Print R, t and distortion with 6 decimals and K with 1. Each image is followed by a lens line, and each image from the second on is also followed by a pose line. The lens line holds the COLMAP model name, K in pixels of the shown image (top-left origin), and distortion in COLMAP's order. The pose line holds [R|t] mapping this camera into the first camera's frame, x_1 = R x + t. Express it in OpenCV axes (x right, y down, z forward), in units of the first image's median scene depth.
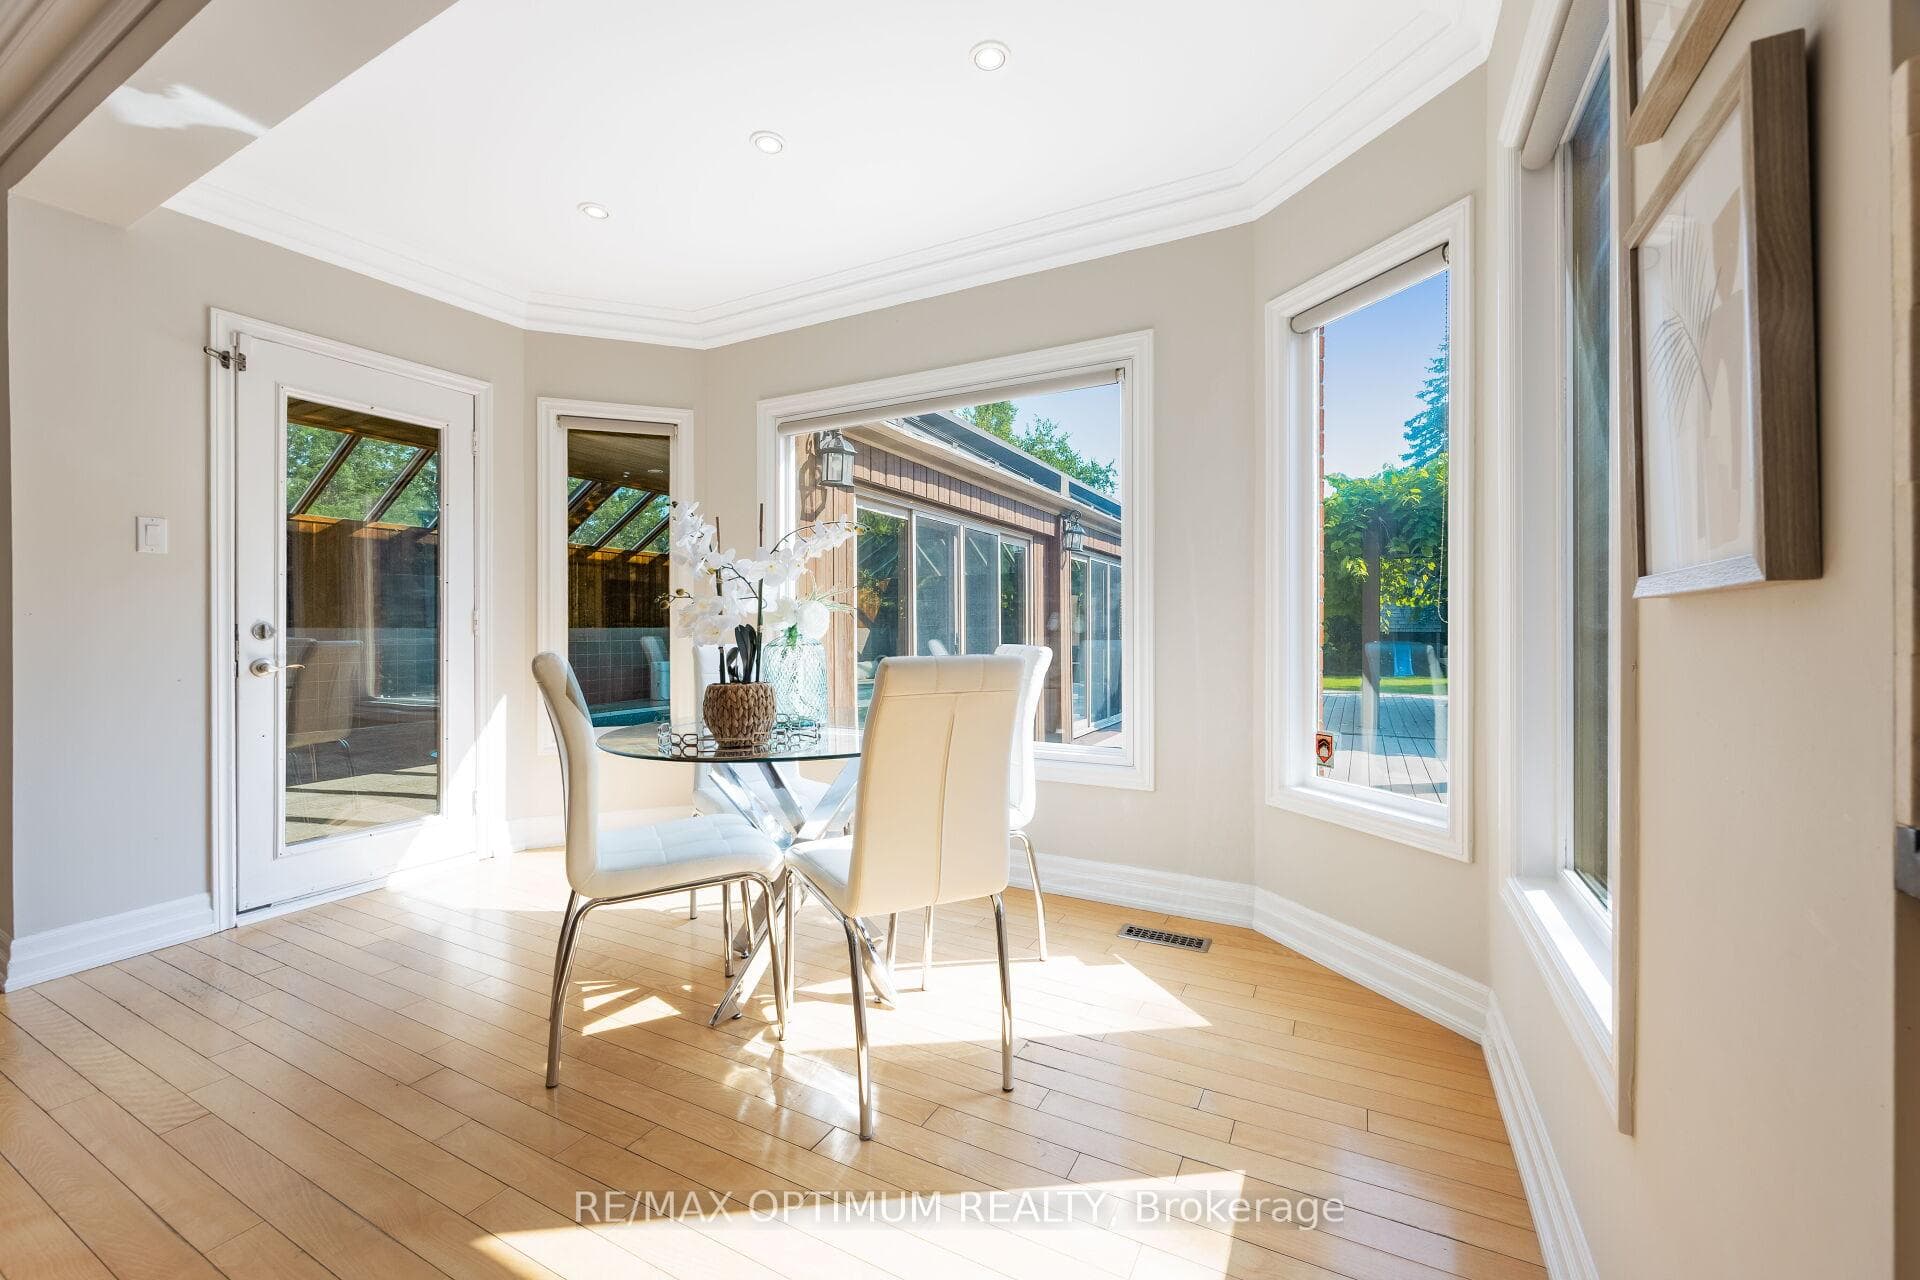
lens RADIAL K [[754.2, 0, 954.8], [0, 754.2, 626.1], [0, 0, 1]] dist [0.000631, 0.000536]
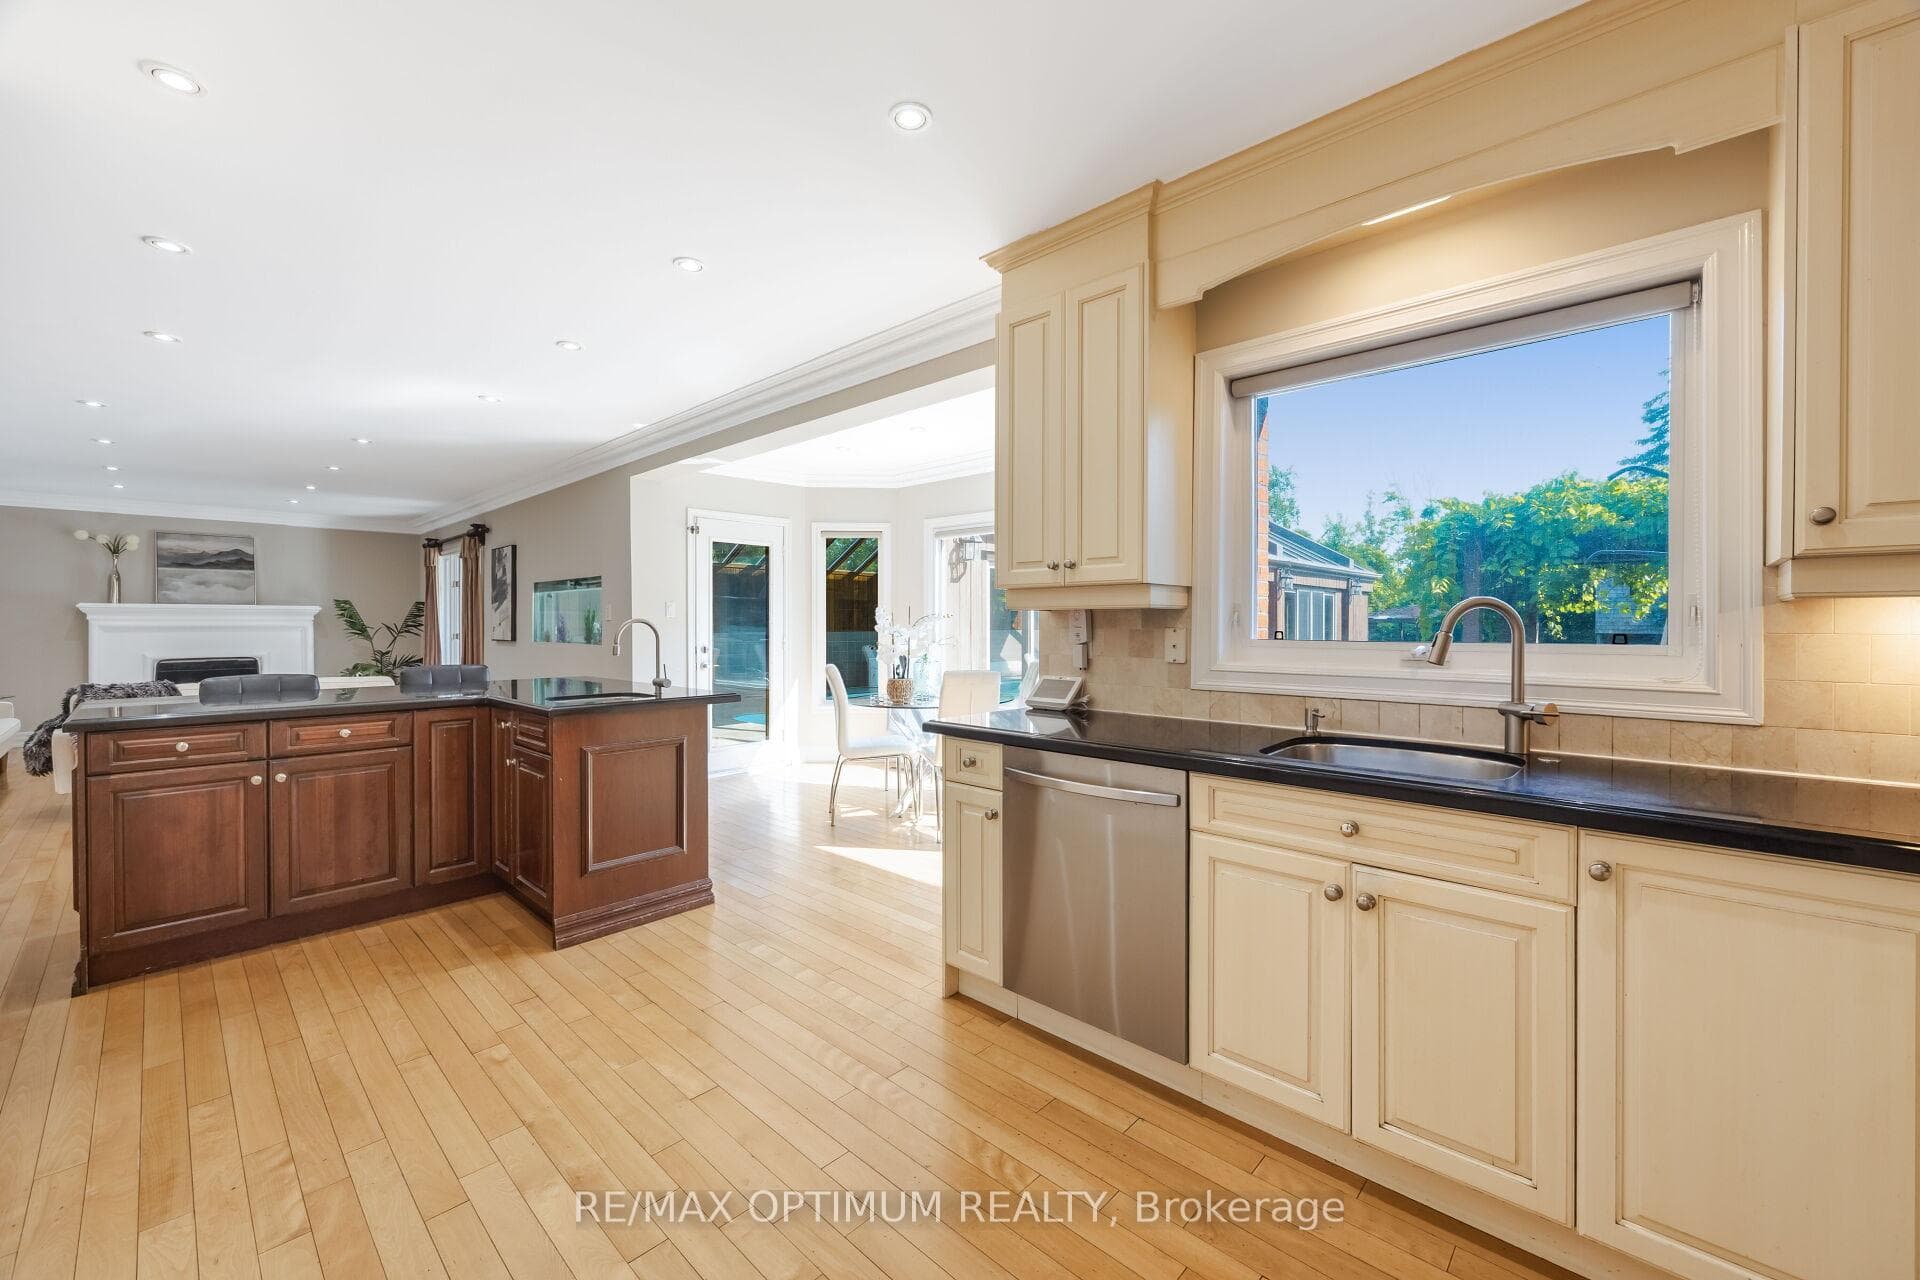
lens RADIAL K [[754.2, 0, 978.6], [0, 754.2, 612.6], [0, 0, 1]] dist [0.000631, 0.000536]
pose [[0.971705, 0.001301, -0.236195, 0.304881], [-0.003271, 0.999963, -0.007948, -0.068116], [0.236176, 0.008496, 0.971673, -0.752595]]
